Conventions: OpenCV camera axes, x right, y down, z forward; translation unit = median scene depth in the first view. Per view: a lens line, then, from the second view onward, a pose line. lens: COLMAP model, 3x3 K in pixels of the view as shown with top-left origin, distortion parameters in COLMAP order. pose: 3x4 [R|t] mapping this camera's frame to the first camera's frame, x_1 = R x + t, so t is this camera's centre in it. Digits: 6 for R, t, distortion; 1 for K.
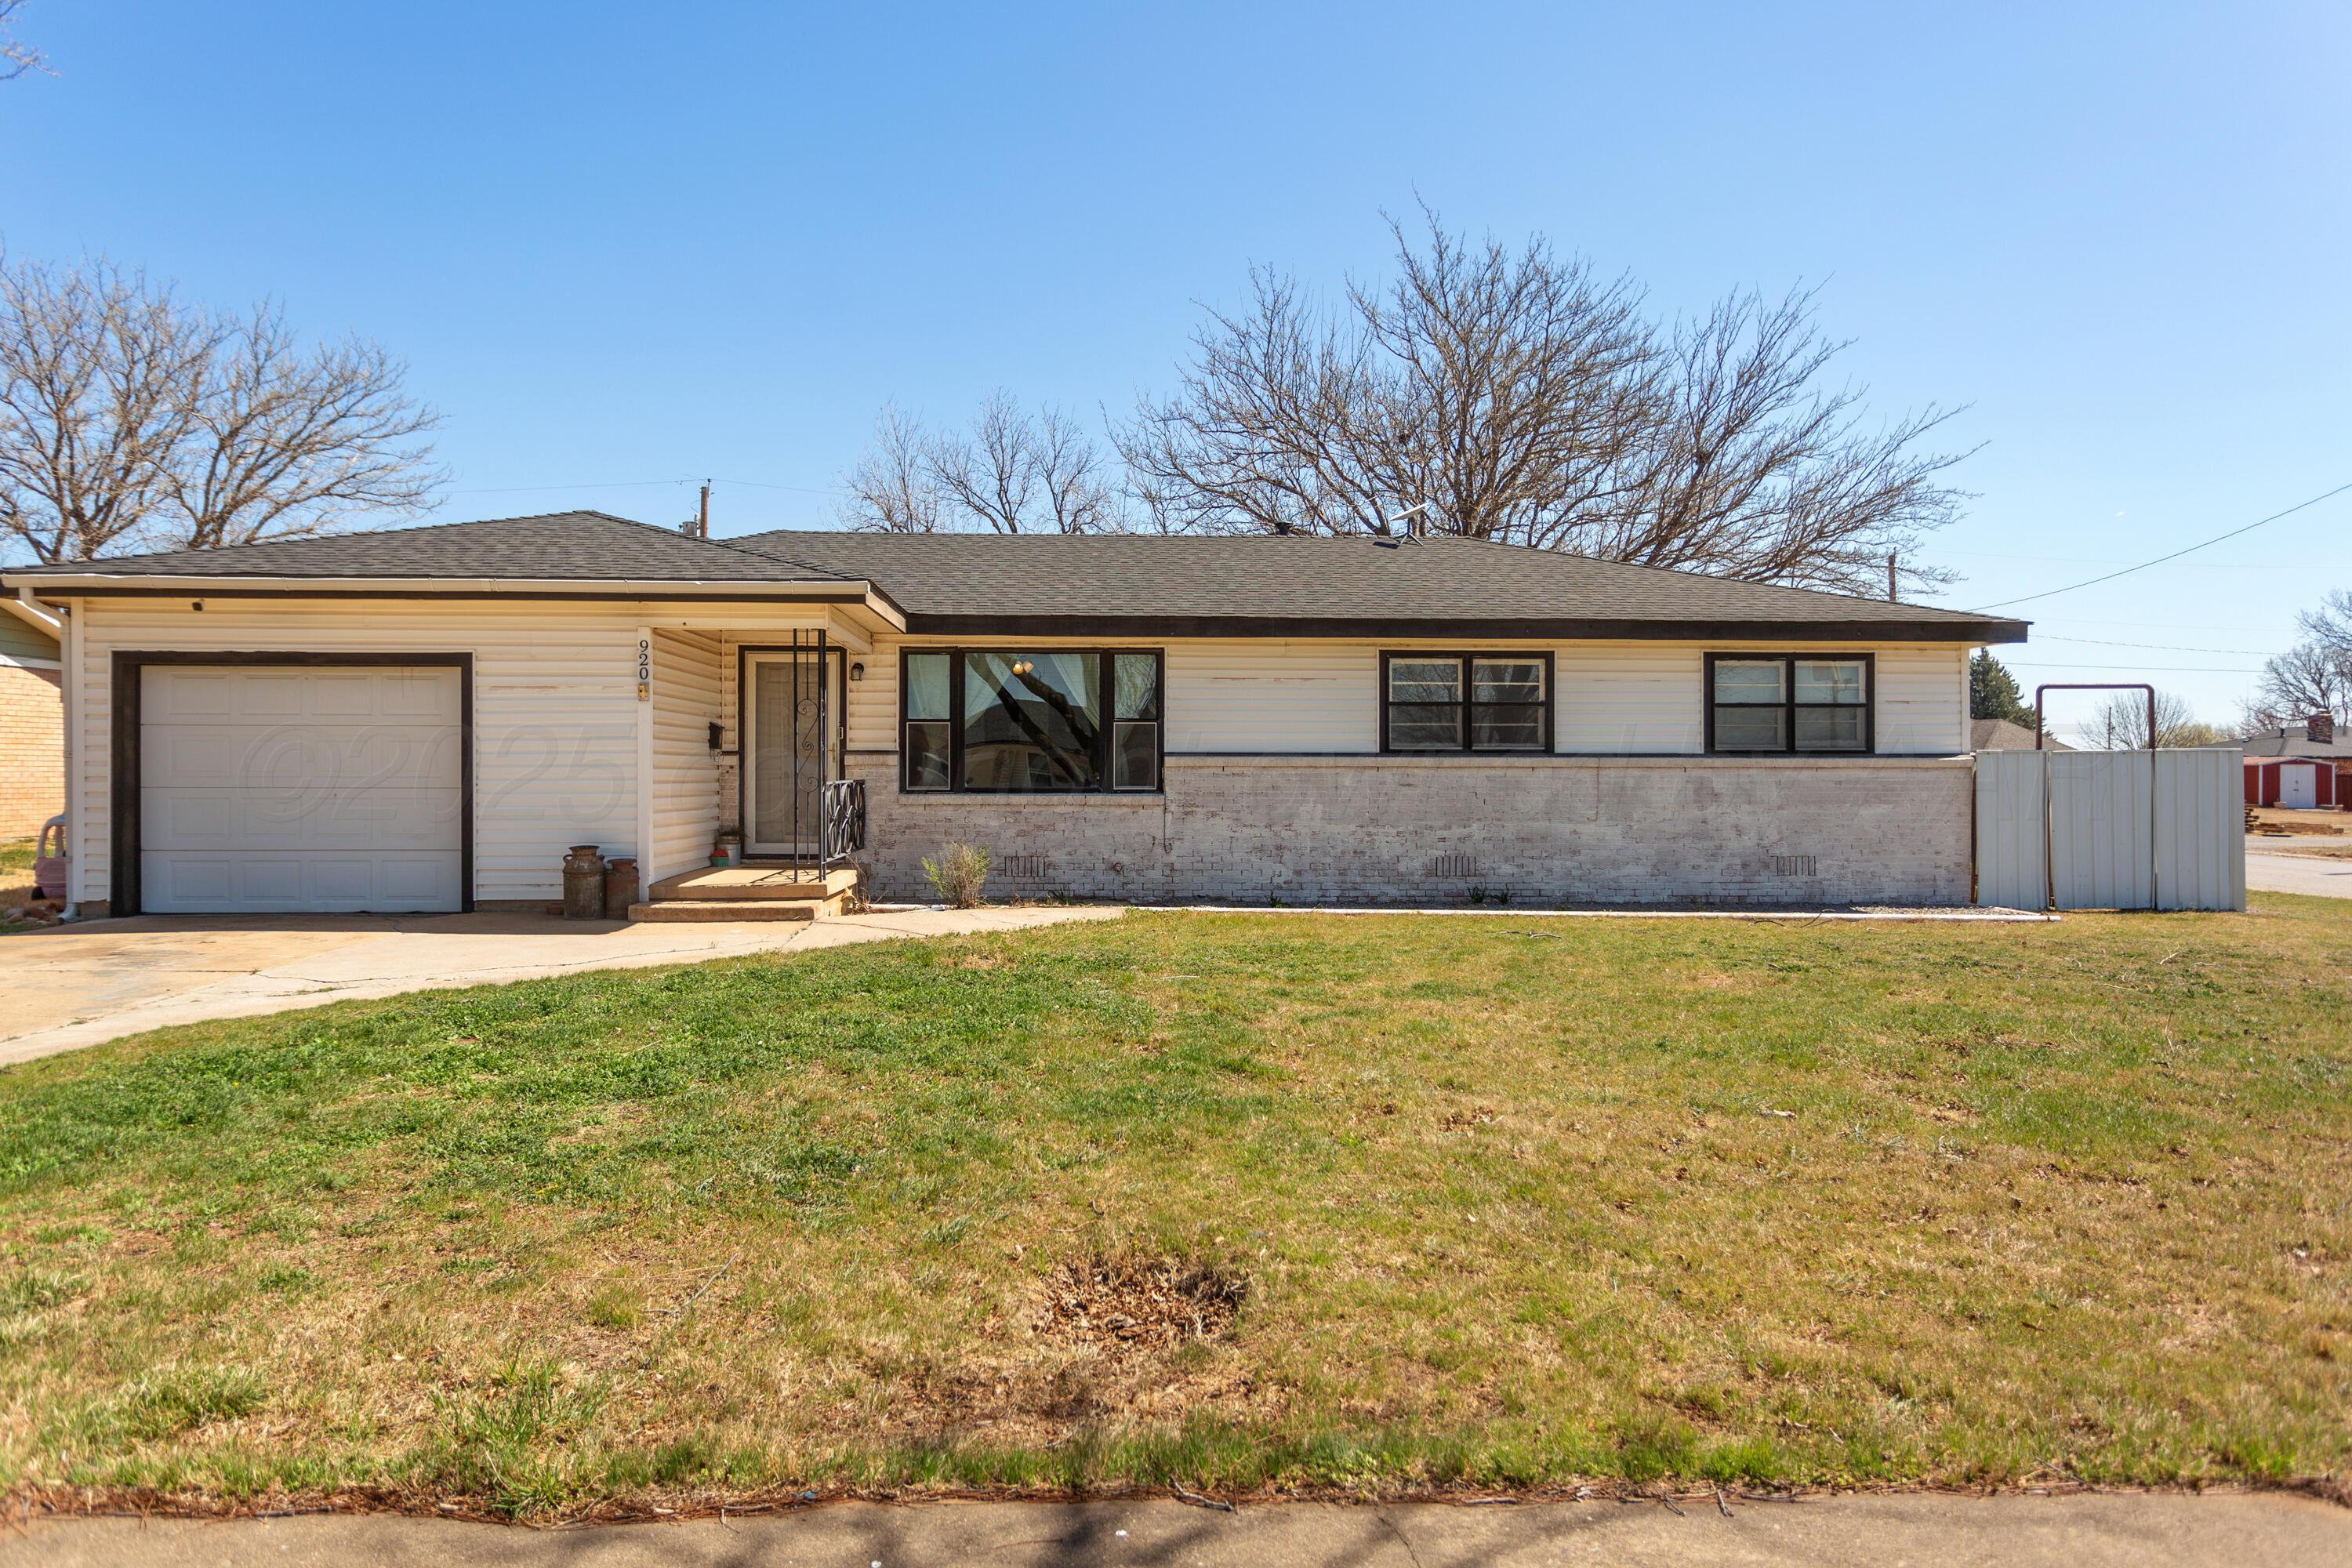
lens RADIAL K [[1442.3, 0, 1176.0], [0, 1442.3, 784.0], [0, 0, 1]] dist [-0.001246, -0.000884]
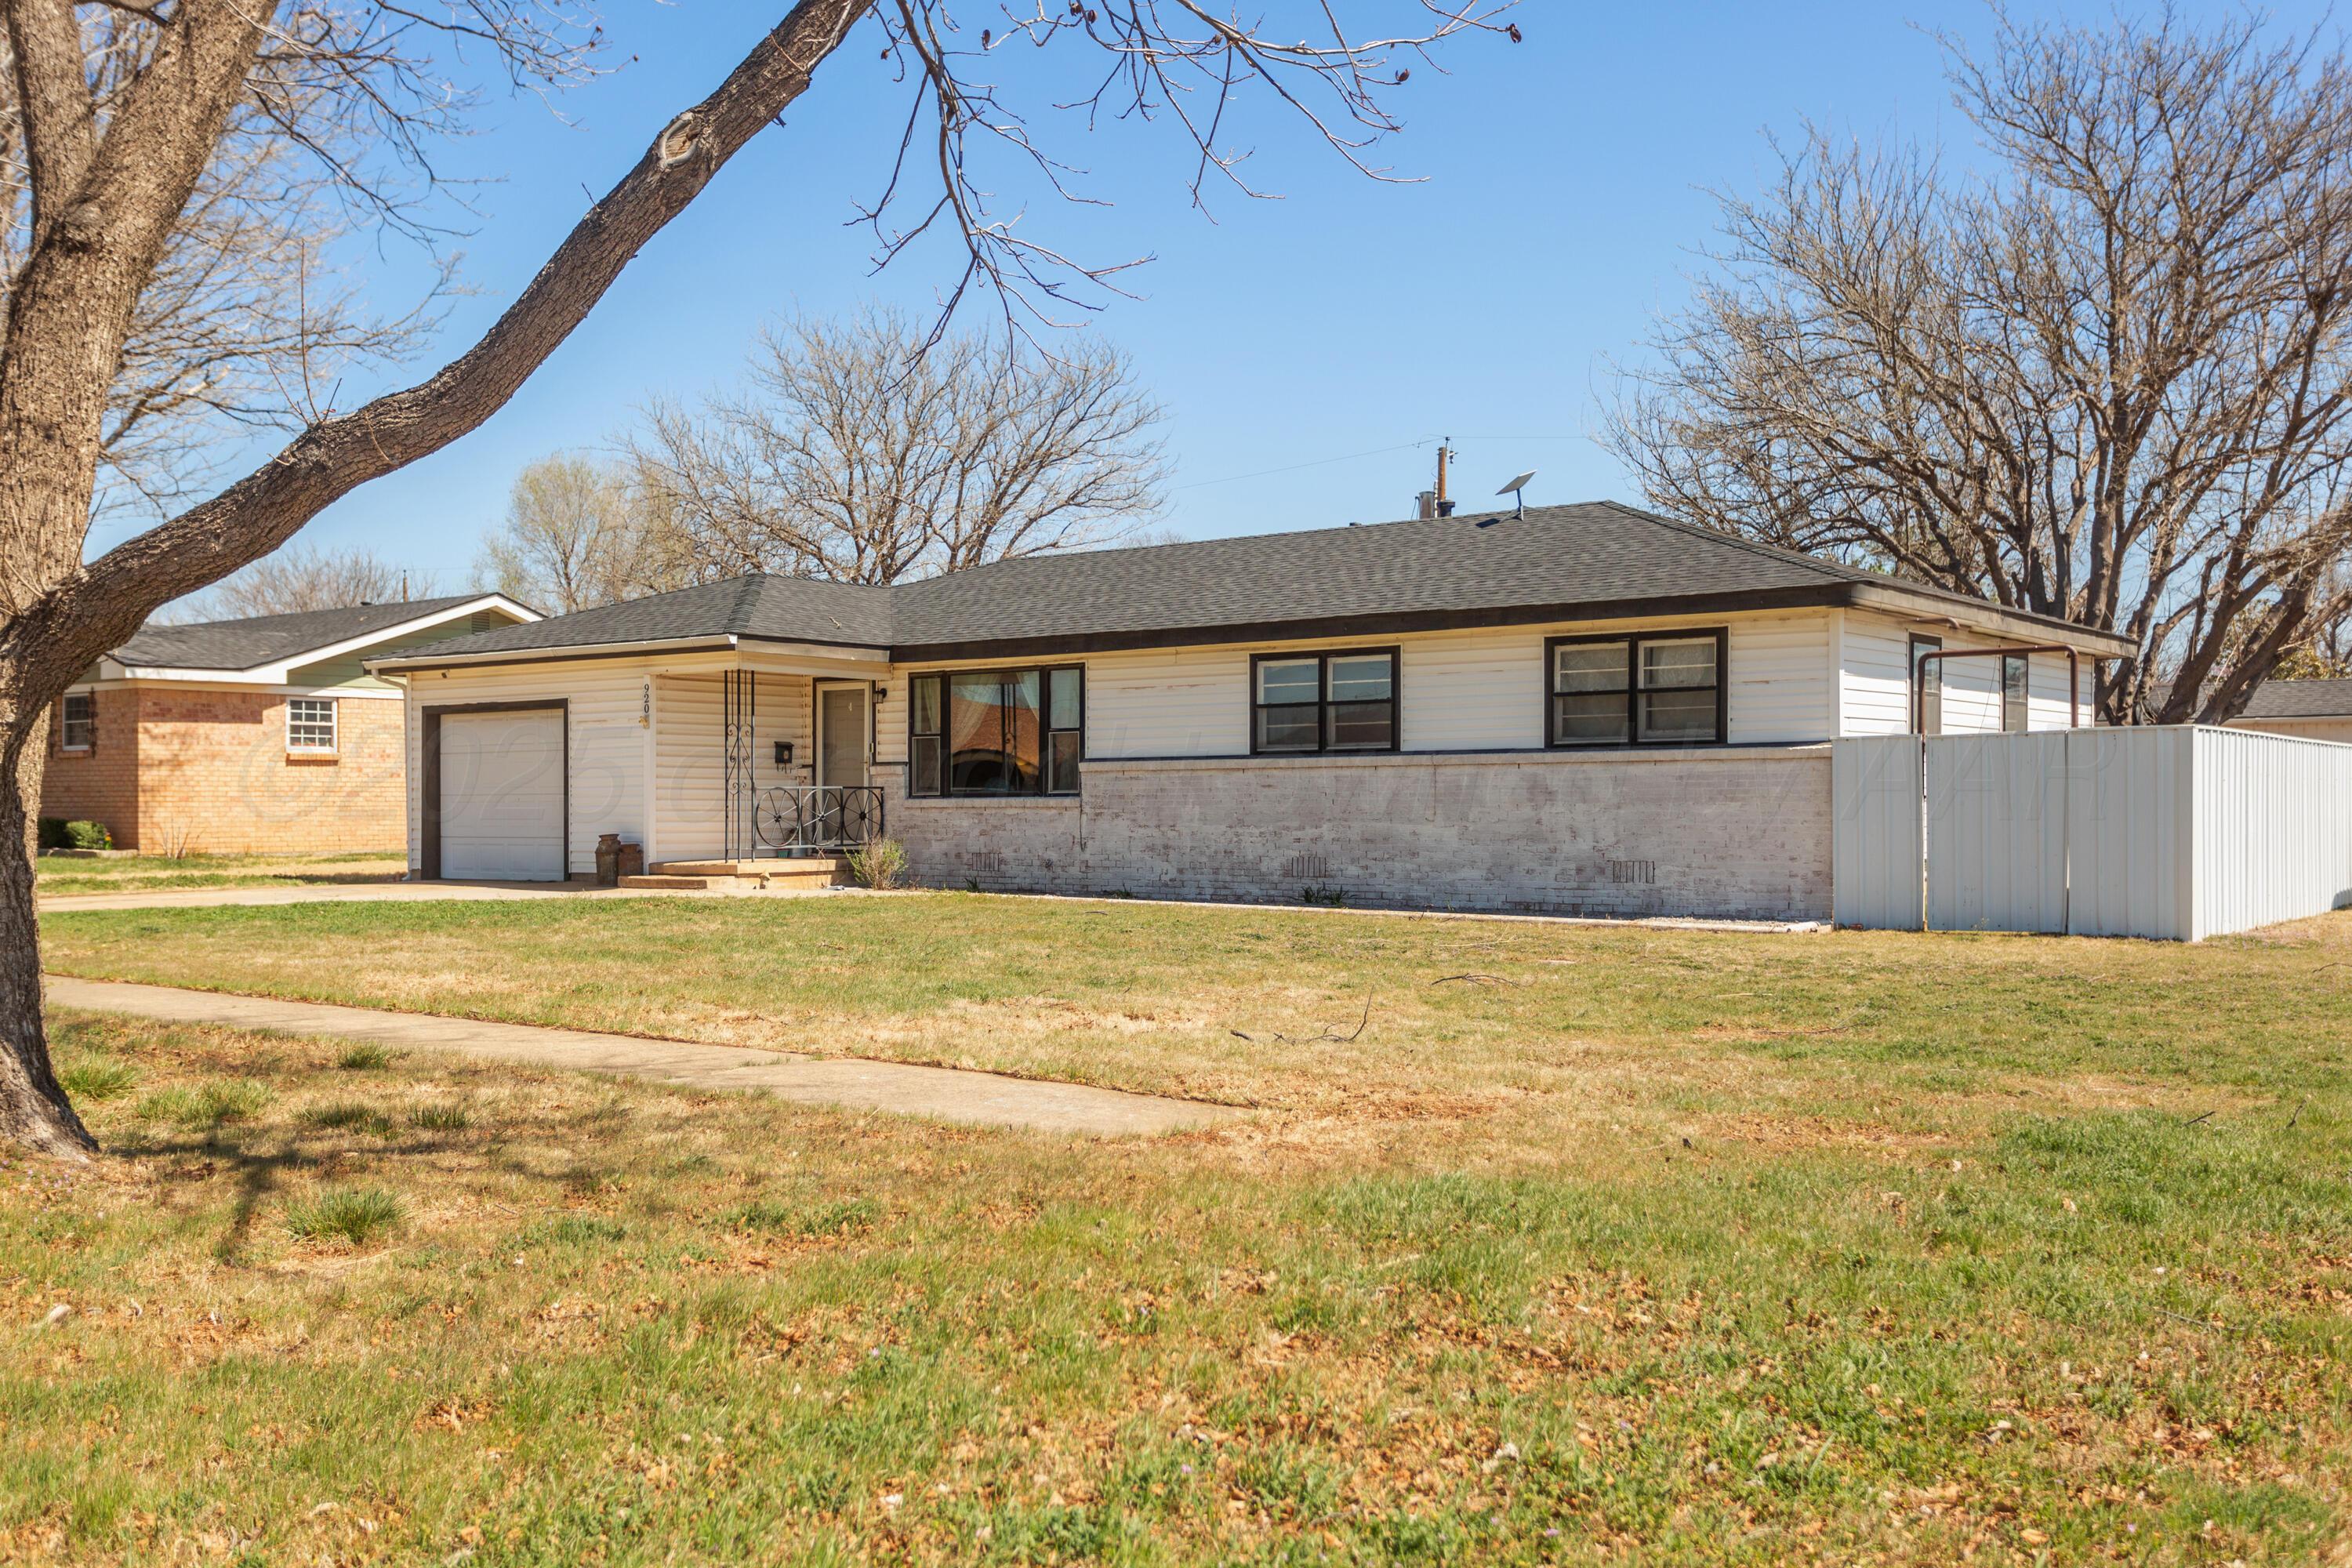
lens RADIAL K [[2204.3, 0, 1171.3], [0, 2204.3, 835.5], [0, 0, 1]] dist [0.085795, -0.569122]
pose [[0.768478, 0.002370, -0.639871, 1.096815], [0.002444, 0.999975, 0.006639, 0.024809], [0.639871, -0.006666, 0.768453, -0.234050]]
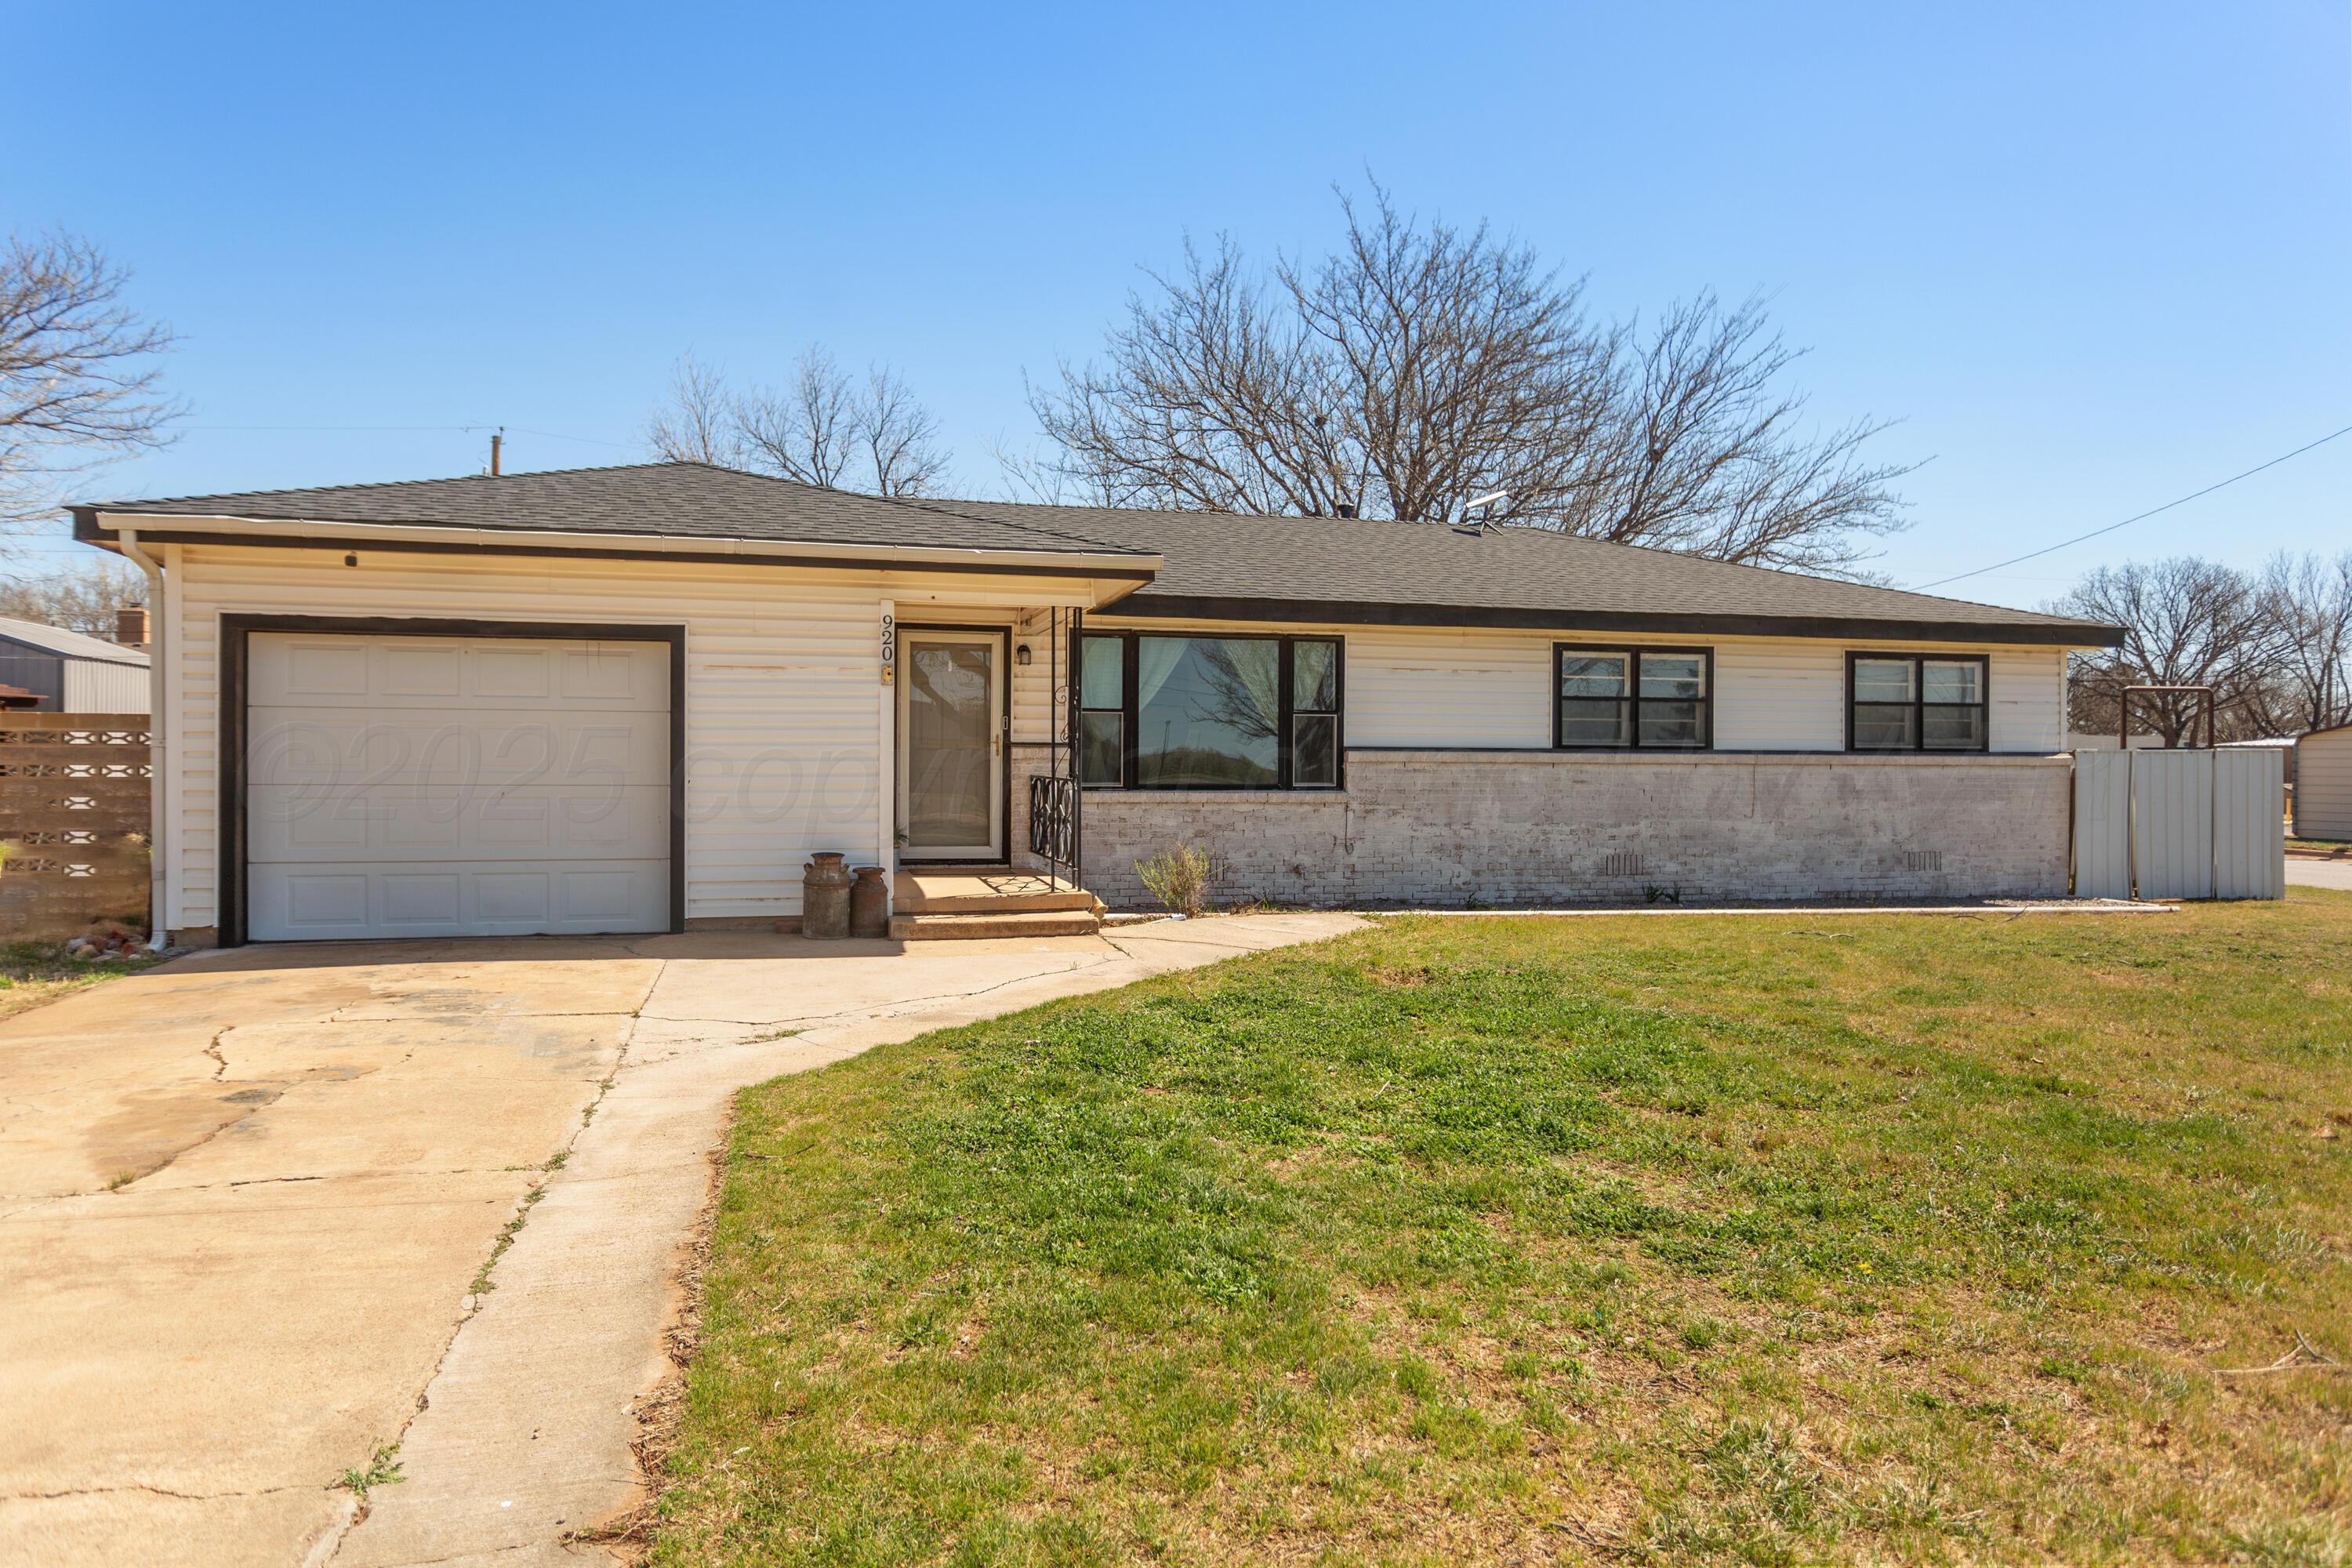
lens RADIAL K [[1501.8, 0, 1176.0], [0, 1501.8, 784.0], [0, 0, 1]] dist [-0.000735, 0.000725]
pose [[0.979431, 0.001113, 0.201778, -0.309935], [-0.002452, 0.999977, 0.006385, -0.003559], [-0.201766, -0.006748, 0.979410, 0.063338]]
